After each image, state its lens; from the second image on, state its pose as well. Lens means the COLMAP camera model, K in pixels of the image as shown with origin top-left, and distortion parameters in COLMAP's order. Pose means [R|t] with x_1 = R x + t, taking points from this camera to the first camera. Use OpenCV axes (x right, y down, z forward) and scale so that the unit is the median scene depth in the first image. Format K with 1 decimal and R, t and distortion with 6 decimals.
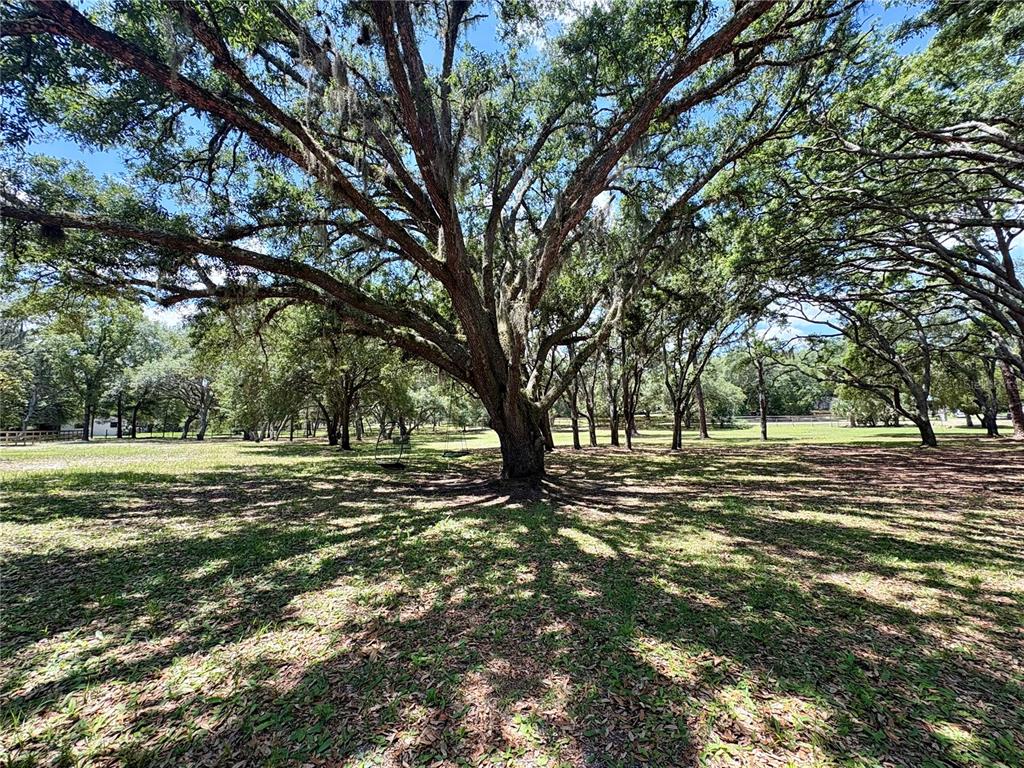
lens RADIAL K [[423.4, 0, 512.6], [0, 423.4, 383.5], [0, 0, 1]] dist [0.002293, 0.000410]
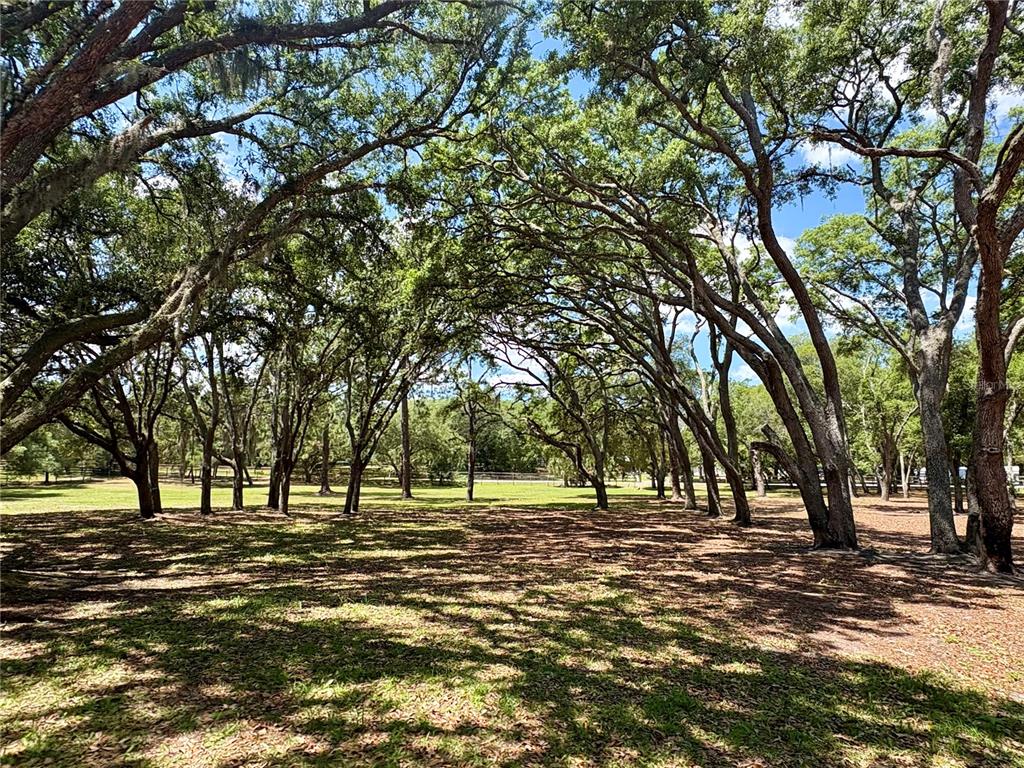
lens RADIAL K [[551.5, 0, 509.5], [0, 551.5, 384.7], [0, 0, 1]] dist [-0.000181, 0.001311]
pose [[0.856572, 0.110255, 0.504111, 0.109083], [-0.073920, 0.993049, -0.091589, -0.001540], [-0.510705, 0.041188, 0.858769, 0.009630]]
